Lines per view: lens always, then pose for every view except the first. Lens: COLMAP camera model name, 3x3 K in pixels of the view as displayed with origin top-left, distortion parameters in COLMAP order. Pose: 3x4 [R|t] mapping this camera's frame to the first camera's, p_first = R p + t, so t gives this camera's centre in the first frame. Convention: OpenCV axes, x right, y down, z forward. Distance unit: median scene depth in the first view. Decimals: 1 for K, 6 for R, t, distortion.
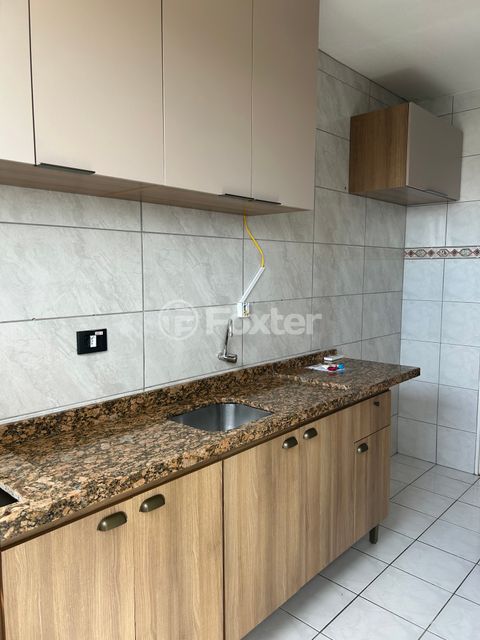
lens RADIAL K [[484.7, 0, 233.0], [0, 484.7, 319.9], [0, 0, 1]] dist [0.074280, -0.096723]
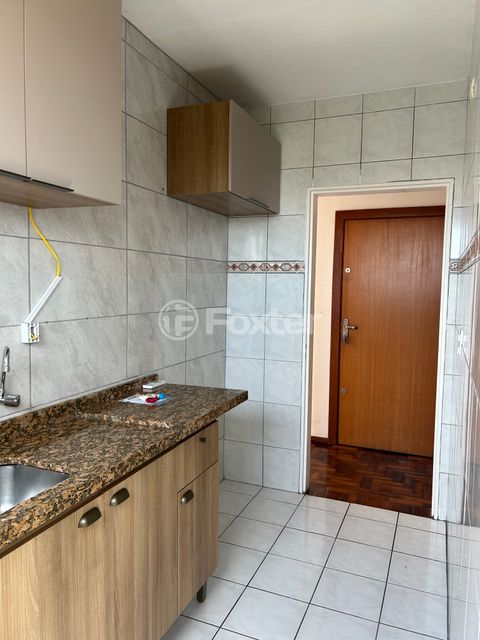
lens RADIAL K [[484.7, 0, 233.0], [0, 484.7, 319.9], [0, 0, 1]] dist [0.074280, -0.096723]
pose [[0.938442, -0.011885, 0.345233, 0.046463], [0.021338, 0.999494, -0.023592, -0.013840], [-0.344778, 0.029507, 0.938220, 0.157642]]
